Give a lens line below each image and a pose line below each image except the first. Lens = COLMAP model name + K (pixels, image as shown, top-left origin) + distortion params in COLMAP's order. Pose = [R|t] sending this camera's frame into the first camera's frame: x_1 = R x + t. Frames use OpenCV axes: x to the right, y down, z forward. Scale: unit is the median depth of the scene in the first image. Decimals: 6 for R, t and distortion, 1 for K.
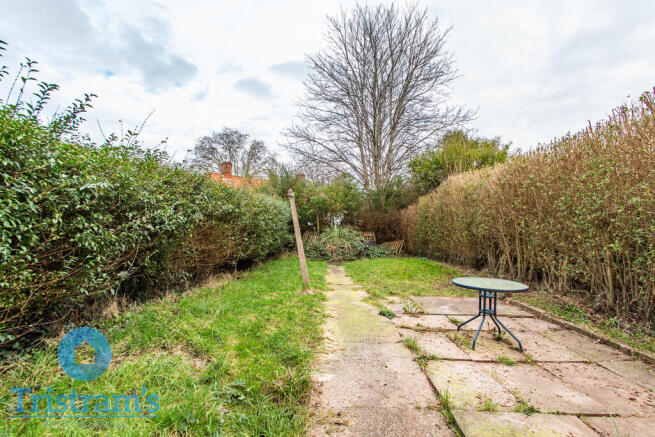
lens RADIAL K [[310.5, 0, 327.2], [0, 310.5, 221.1], [0, 0, 1]] dist [0.002345, -0.000465]
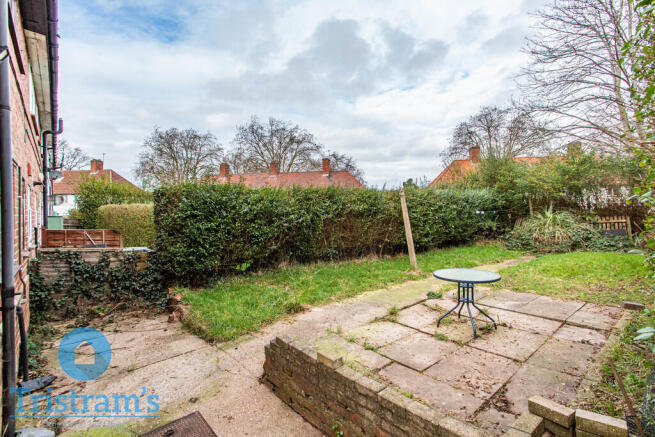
lens RADIAL K [[310.5, 0, 329.9], [0, 310.5, 219.9], [0, 0, 1]] dist [0.002345, -0.000465]
pose [[0.658495, -0.010324, -0.752514, 1.062344], [0.047273, 0.998499, 0.027668, -0.050653], [0.751099, -0.053793, 0.657995, -0.081614]]
